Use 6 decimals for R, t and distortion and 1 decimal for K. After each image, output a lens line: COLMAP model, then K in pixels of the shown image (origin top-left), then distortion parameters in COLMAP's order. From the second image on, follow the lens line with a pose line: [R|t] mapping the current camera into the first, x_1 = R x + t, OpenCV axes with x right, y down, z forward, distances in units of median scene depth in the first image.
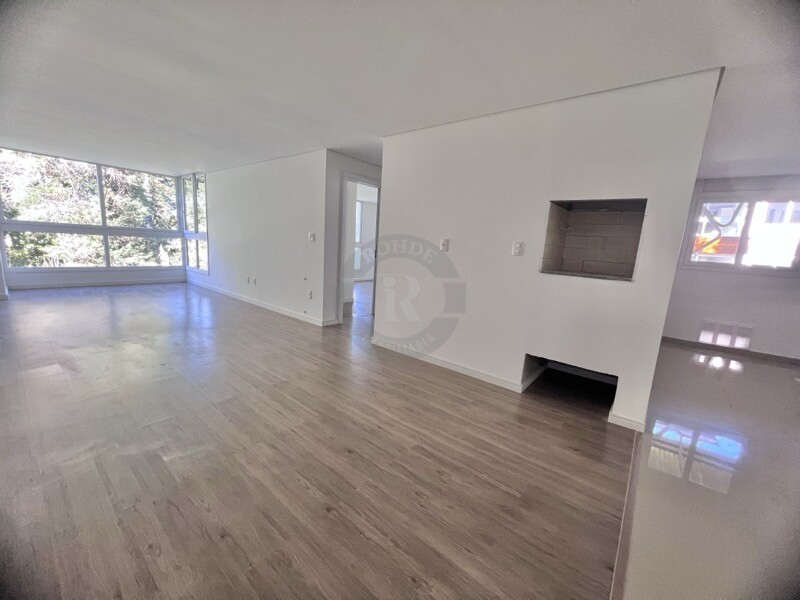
lens RADIAL K [[318.3, 0, 404.7], [0, 318.3, 303.3], [0, 0, 1]] dist [-0.003102, -0.000003]
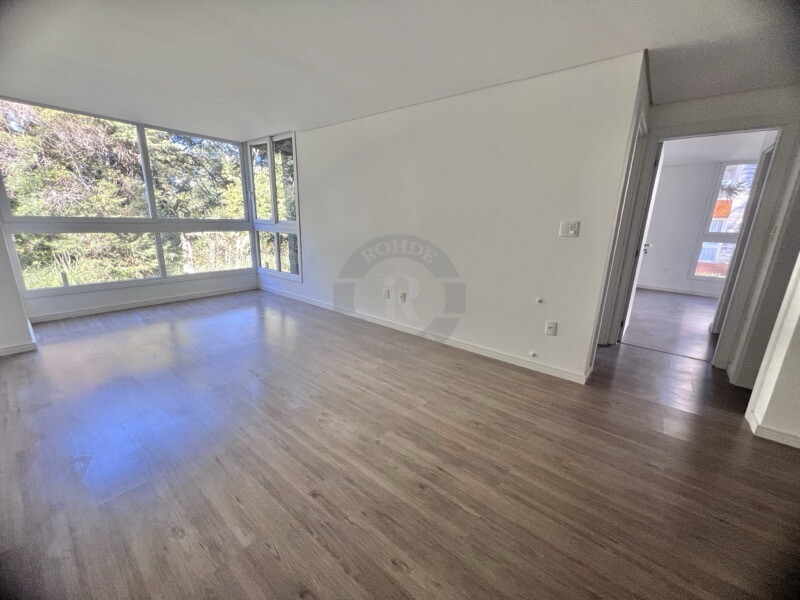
lens RADIAL K [[318.3, 0, 397.5], [0, 318.3, 299.5], [0, 0, 1]] dist [-0.003102, -0.000003]
pose [[0.999401, -0.032135, -0.012875, -0.351133], [0.032847, 0.997686, 0.059534, -0.076287], [0.010932, -0.059921, 0.998143, 0.258727]]
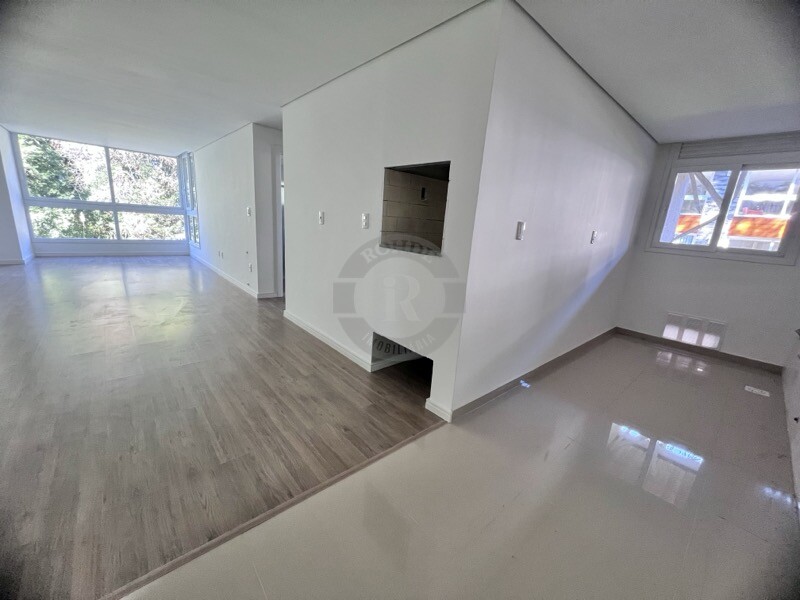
lens RADIAL K [[318.3, 0, 405.5], [0, 318.3, 303.8], [0, 0, 1]] dist [-0.003102, -0.000003]
pose [[0.986286, 0.049407, -0.157479, 0.231139], [-0.040468, 0.997409, 0.059473, 0.004654], [0.160010, -0.052285, 0.985730, 0.027791]]
